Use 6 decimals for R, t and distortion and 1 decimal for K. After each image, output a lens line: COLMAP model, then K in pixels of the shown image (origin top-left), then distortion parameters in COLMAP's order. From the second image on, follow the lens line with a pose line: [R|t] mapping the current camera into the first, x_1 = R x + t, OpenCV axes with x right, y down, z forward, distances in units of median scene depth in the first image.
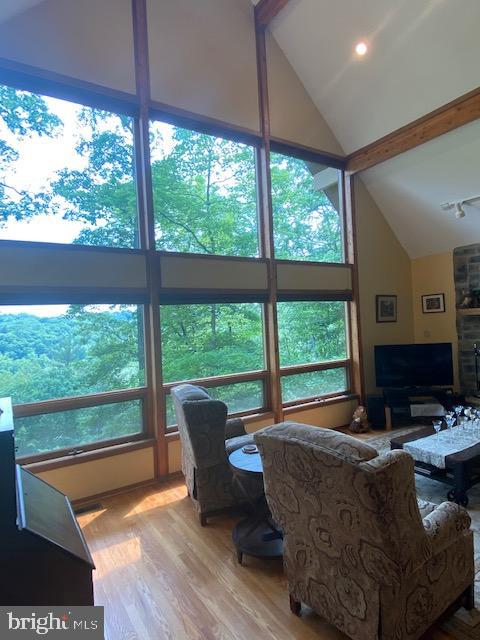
lens RADIAL K [[367.9, 0, 238.8], [0, 367.9, 320.6], [0, 0, 1]] dist [-0.002971, -0.000671]
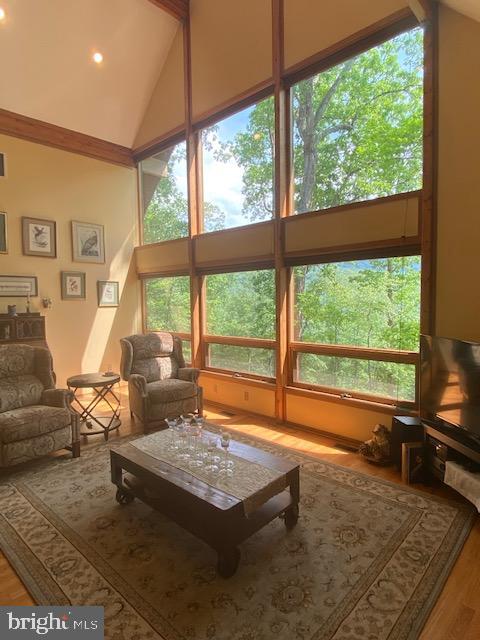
lens RADIAL K [[367.9, 0, 239.0], [0, 367.9, 319.3], [0, 0, 1]] dist [-0.002971, -0.000671]
pose [[0.255125, 0.106126, -0.961066, 0.902374], [0.017155, 0.993305, 0.114240, -0.026428], [0.966756, -0.045633, 0.251597, 0.643723]]
